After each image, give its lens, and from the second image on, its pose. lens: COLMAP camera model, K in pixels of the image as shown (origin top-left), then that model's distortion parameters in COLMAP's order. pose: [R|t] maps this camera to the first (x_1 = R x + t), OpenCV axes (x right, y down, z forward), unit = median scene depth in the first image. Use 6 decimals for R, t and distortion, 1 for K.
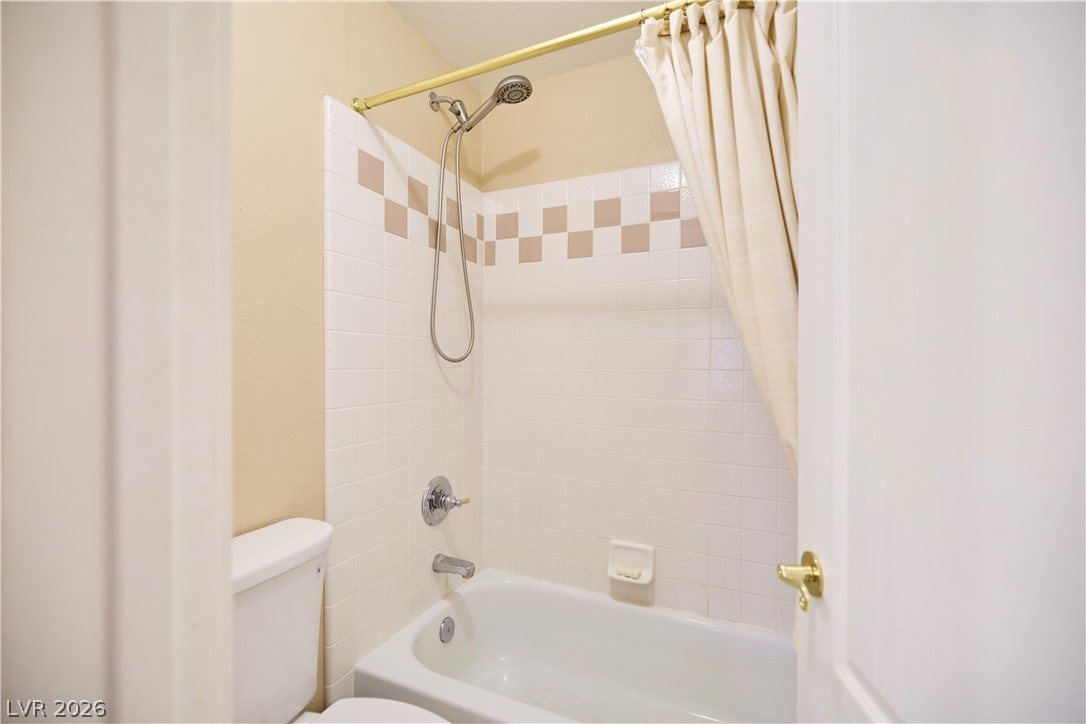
lens RADIAL K [[470.3, 0, 541.0], [0, 470.3, 364.4], [0, 0, 1]] dist [0.000457, -0.000755]
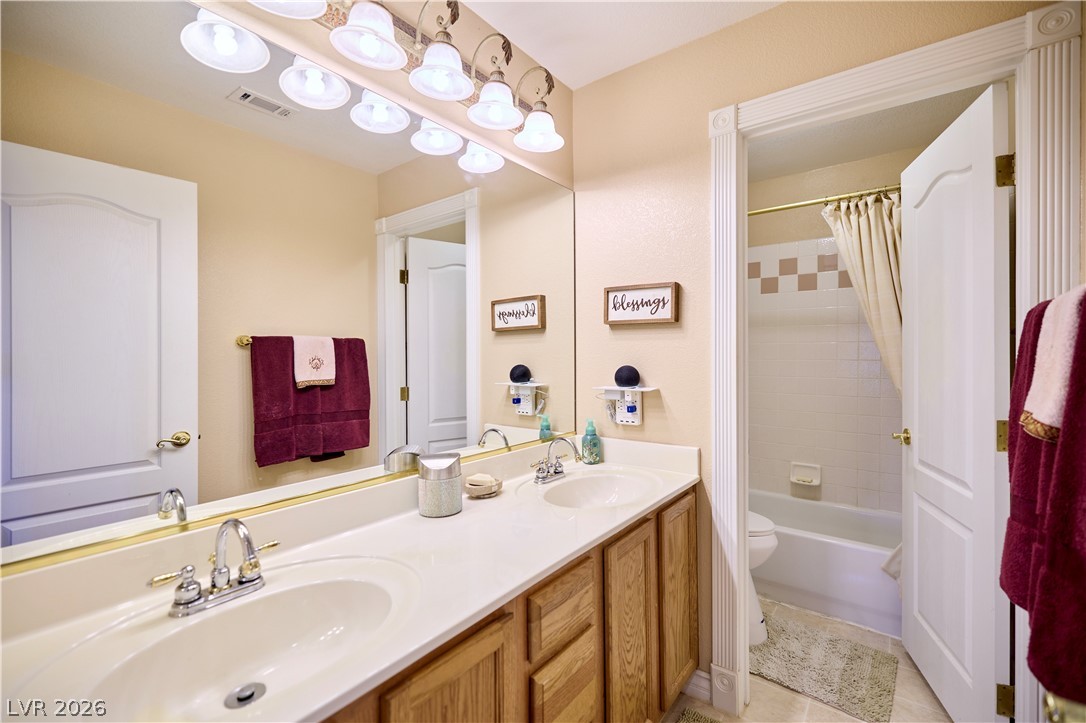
lens RADIAL K [[470.3, 0, 544.1], [0, 470.3, 356.1], [0, 0, 1]] dist [0.000457, -0.000755]
pose [[0.974303, -0.001286, -0.225239, -0.631517], [0.000290, 0.999990, -0.004457, 0.006613], [0.225242, 0.004277, 0.974293, -1.583106]]
